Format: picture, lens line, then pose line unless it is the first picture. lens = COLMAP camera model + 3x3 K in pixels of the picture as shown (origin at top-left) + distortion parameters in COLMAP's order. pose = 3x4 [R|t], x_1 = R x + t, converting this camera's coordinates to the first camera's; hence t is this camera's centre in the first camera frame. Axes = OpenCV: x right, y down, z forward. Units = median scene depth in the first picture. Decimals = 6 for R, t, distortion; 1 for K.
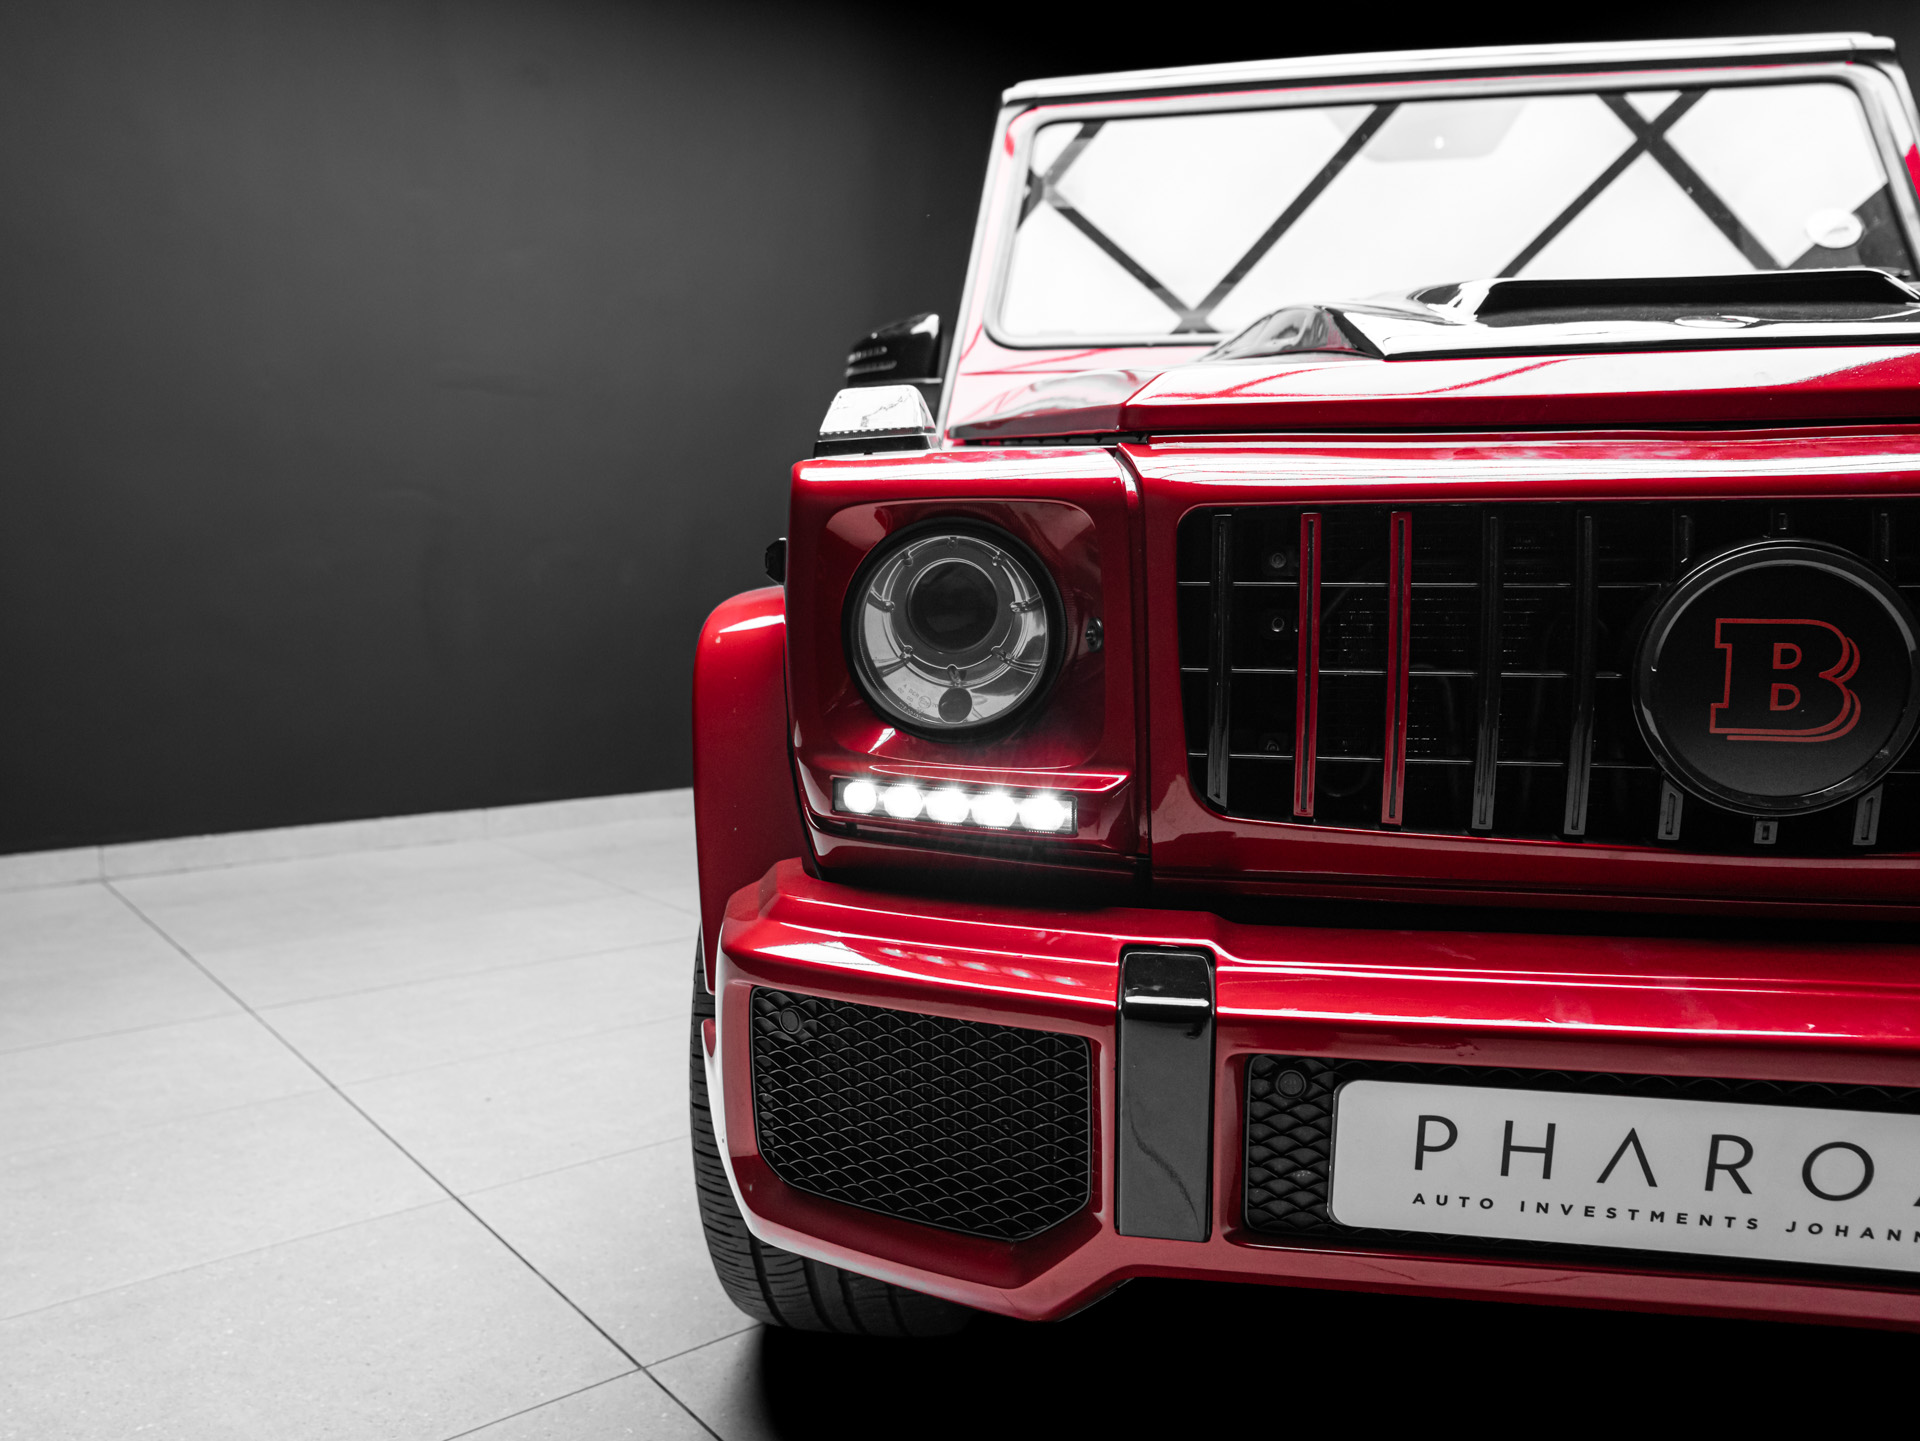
lens RADIAL K [[1438.7, 0, 951.1], [0, 1438.7, 719.0], [0, 0, 1]] dist [-0.024409, 0.067436]
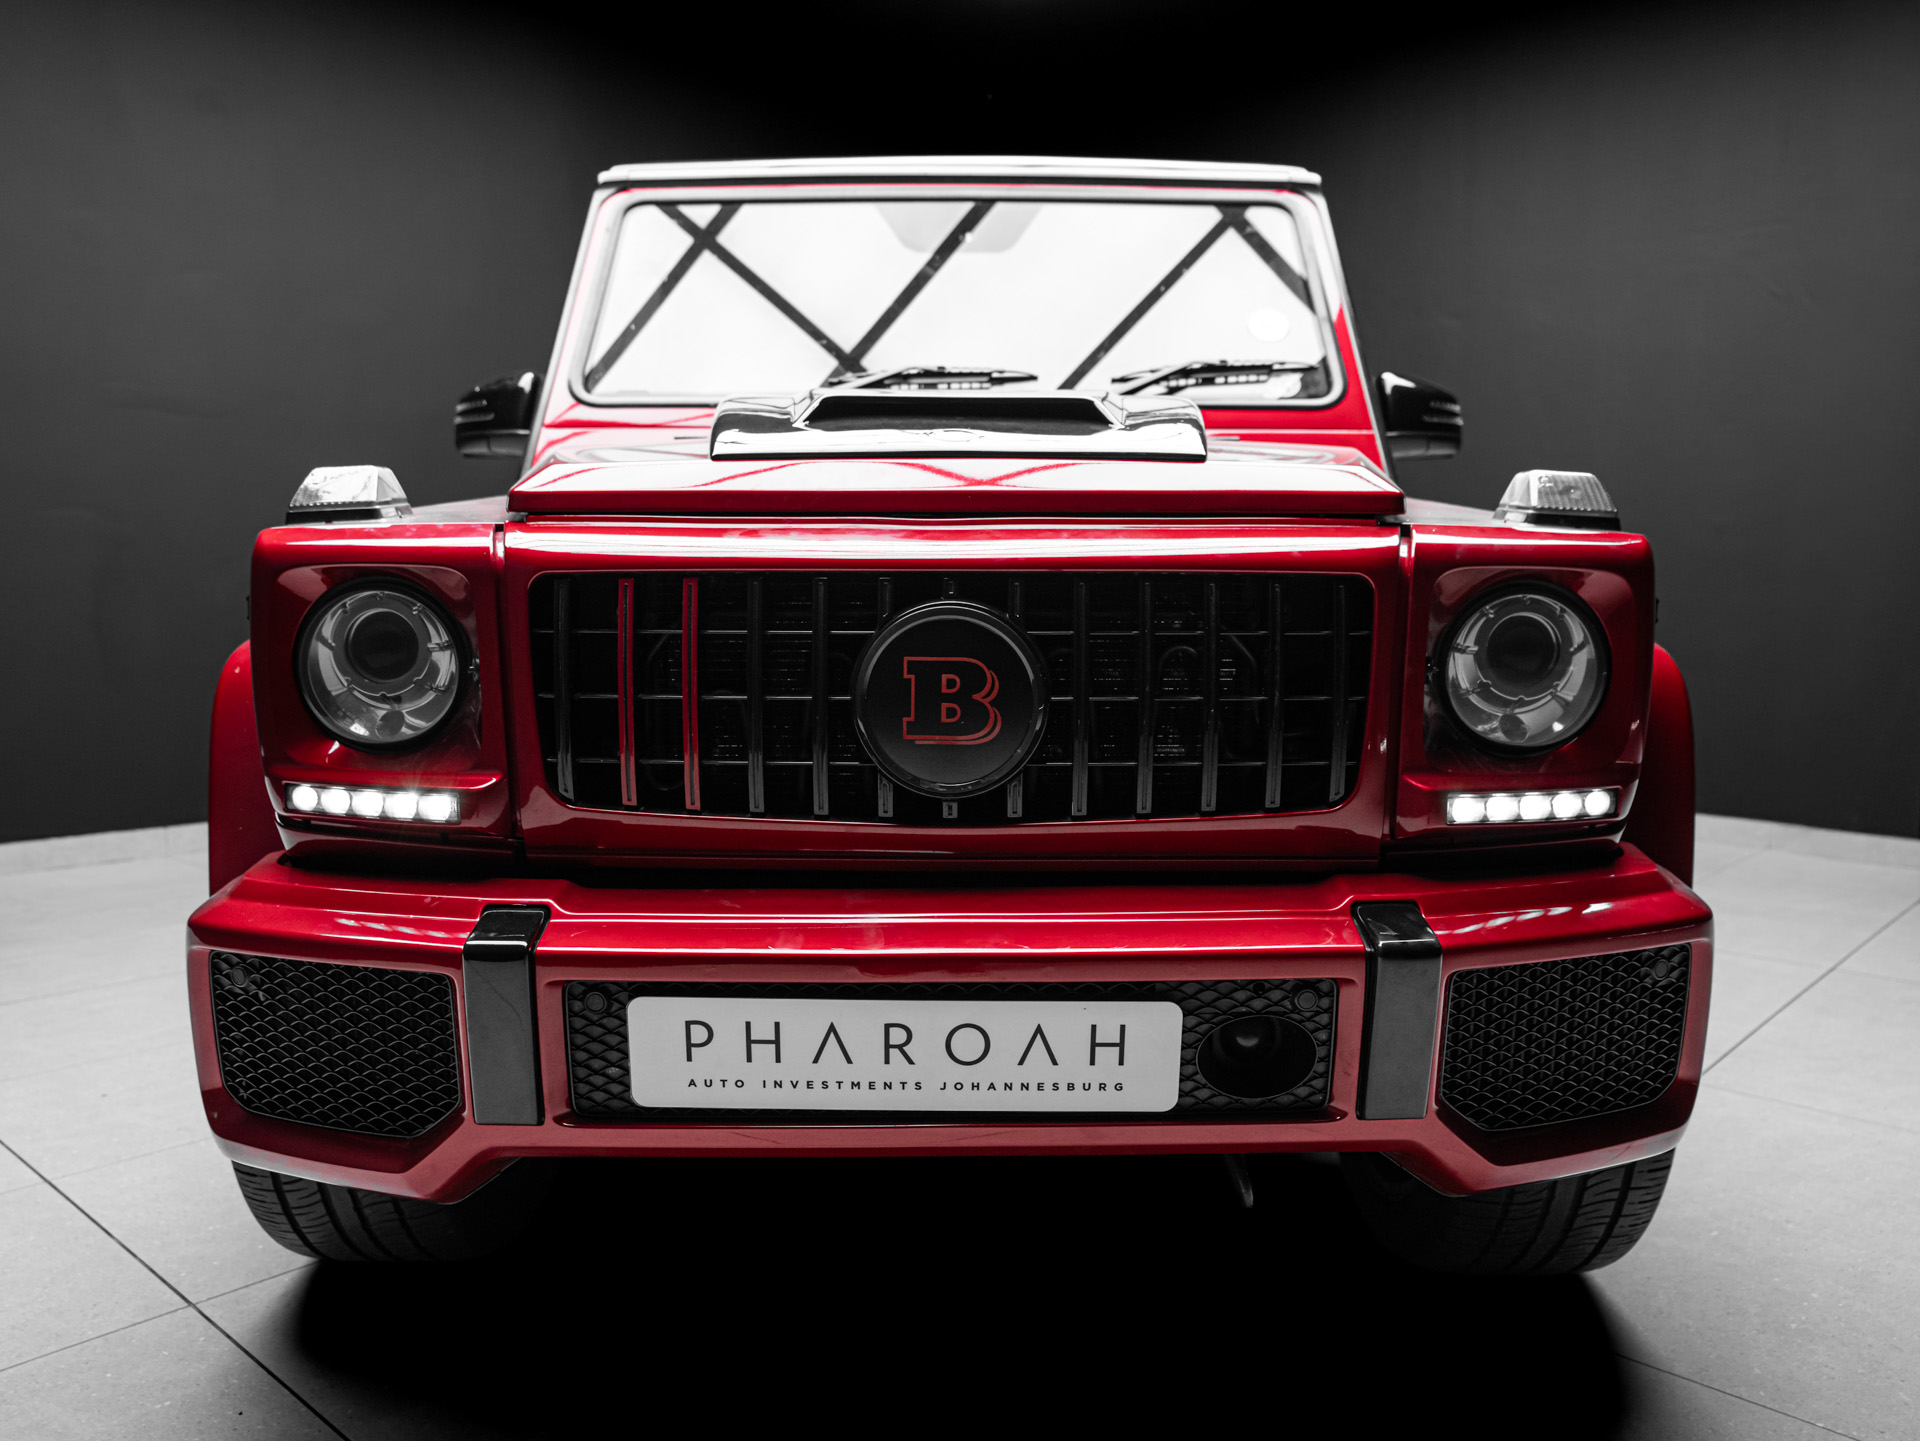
lens RADIAL K [[1438.7, 0, 951.1], [0, 1438.7, 719.0], [0, 0, 1]] dist [-0.024409, 0.067436]
pose [[0.989206, -0.010101, 0.146186, 0.346326], [0.011238, 0.999913, -0.006958, 0.000526], [-0.146103, 0.008526, 0.989233, -0.360760]]
